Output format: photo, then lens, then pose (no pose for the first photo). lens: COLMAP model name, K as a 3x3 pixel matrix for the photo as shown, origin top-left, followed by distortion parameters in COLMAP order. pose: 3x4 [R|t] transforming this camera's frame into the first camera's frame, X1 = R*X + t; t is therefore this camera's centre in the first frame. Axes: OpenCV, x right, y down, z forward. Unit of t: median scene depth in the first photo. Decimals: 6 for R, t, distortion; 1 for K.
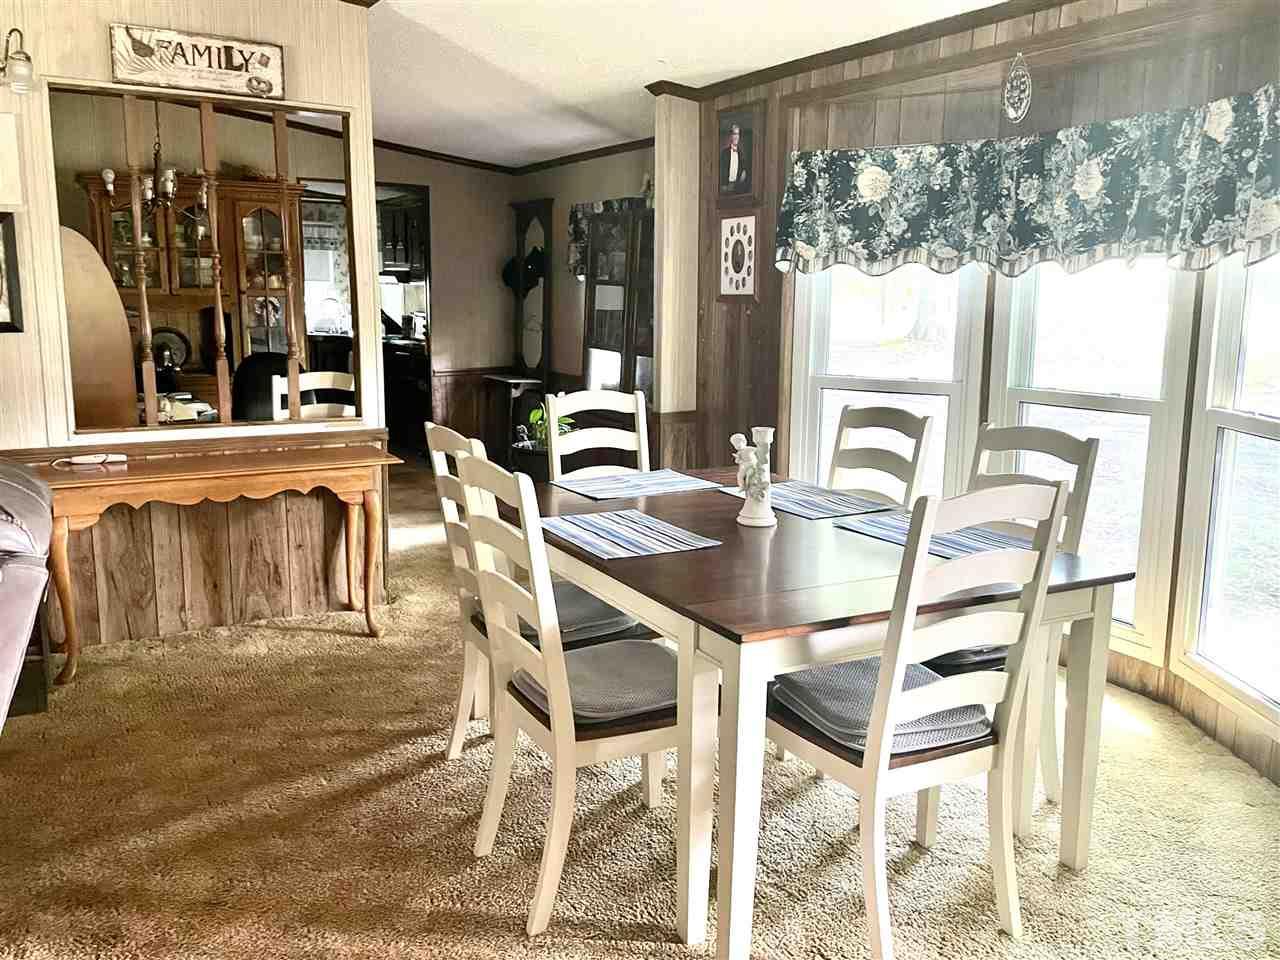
lens RADIAL K [[1074.4, 0, 627.2], [0, 1074.4, 477.2], [0, 0, 1]] dist [0.071612, -0.046438]
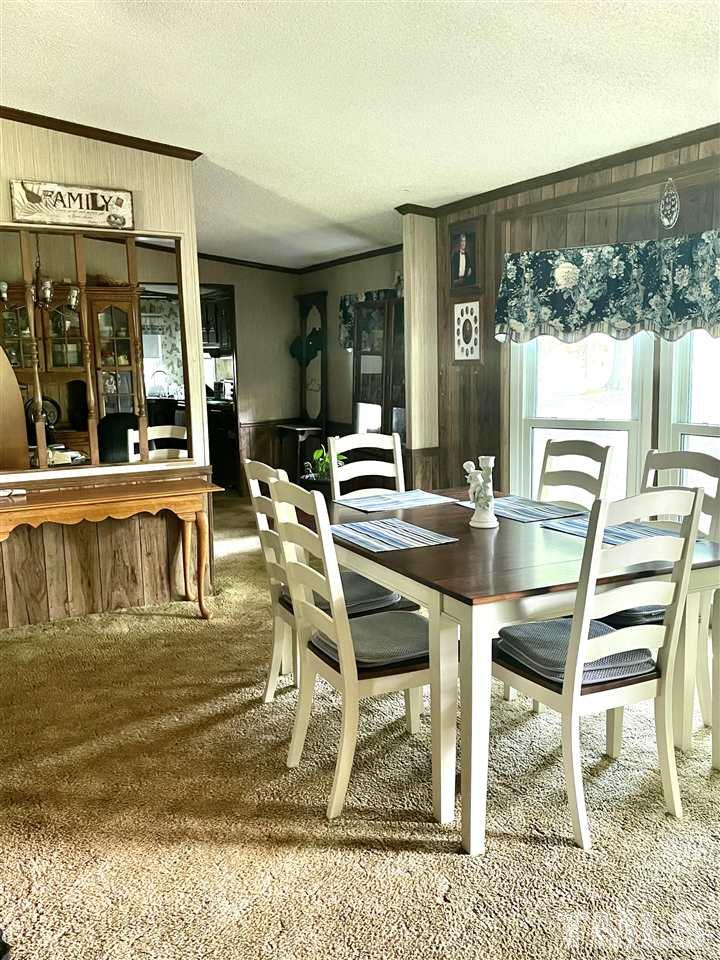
lens RADIAL K [[805.8, 0, 361.8], [0, 805.8, 483.0], [0, 0, 1]] dist [0.071612, -0.046438]
pose [[0.999176, -0.024284, -0.032513, -0.000498], [0.023641, 0.999520, -0.020029, 0.001943], [0.032984, 0.019243, 0.999271, -0.016660]]
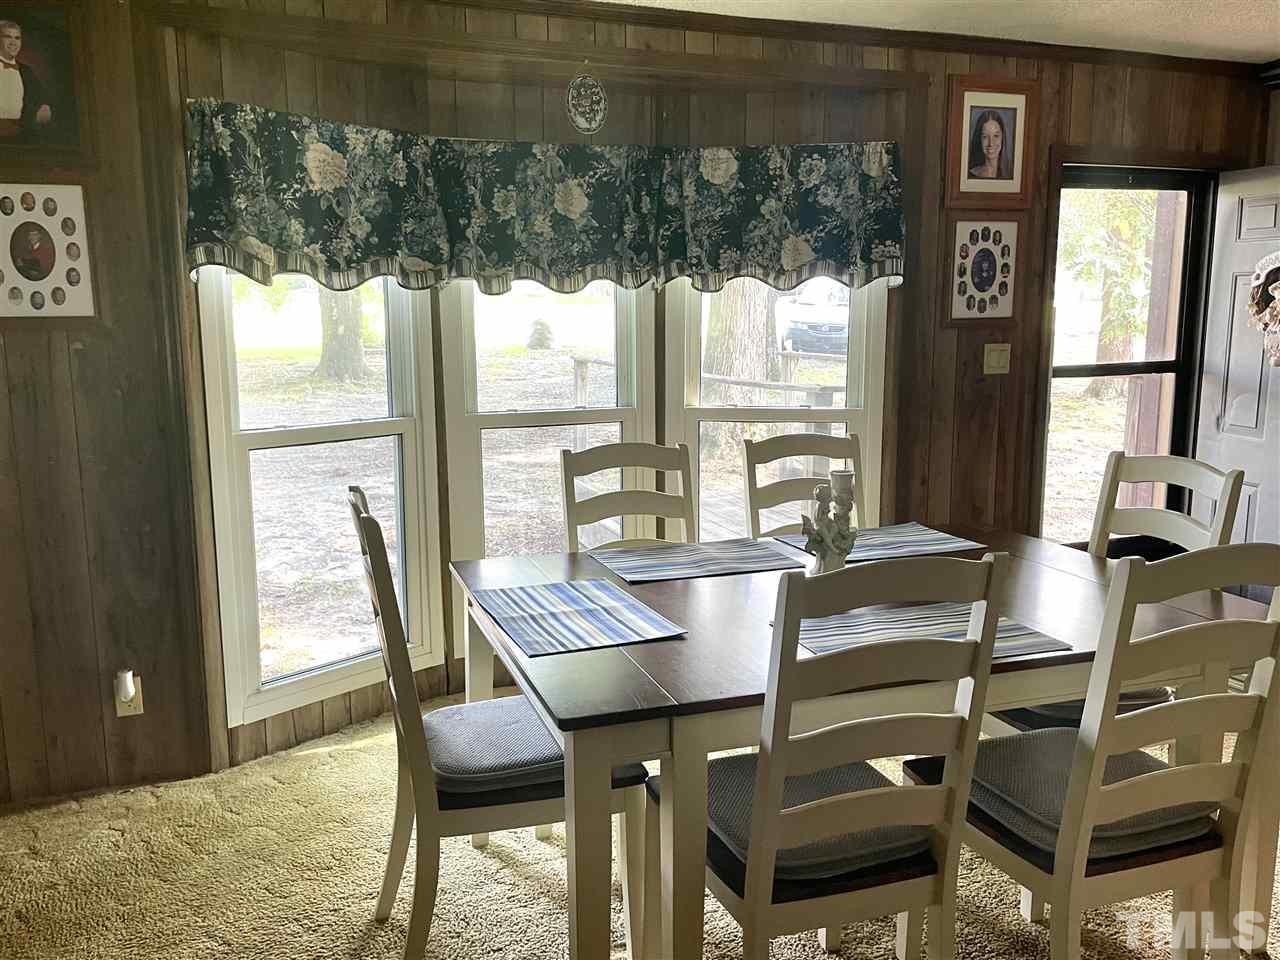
lens RADIAL K [[1074.4, 0, 605.1], [0, 1074.4, 454.3], [0, 0, 1]] dist [0.071612, -0.046438]
pose [[0.166863, -0.142777, 0.975588, -0.604754], [0.172323, 0.978454, 0.113723, -0.159847], [-0.970805, 0.149140, 0.187871, 0.866634]]
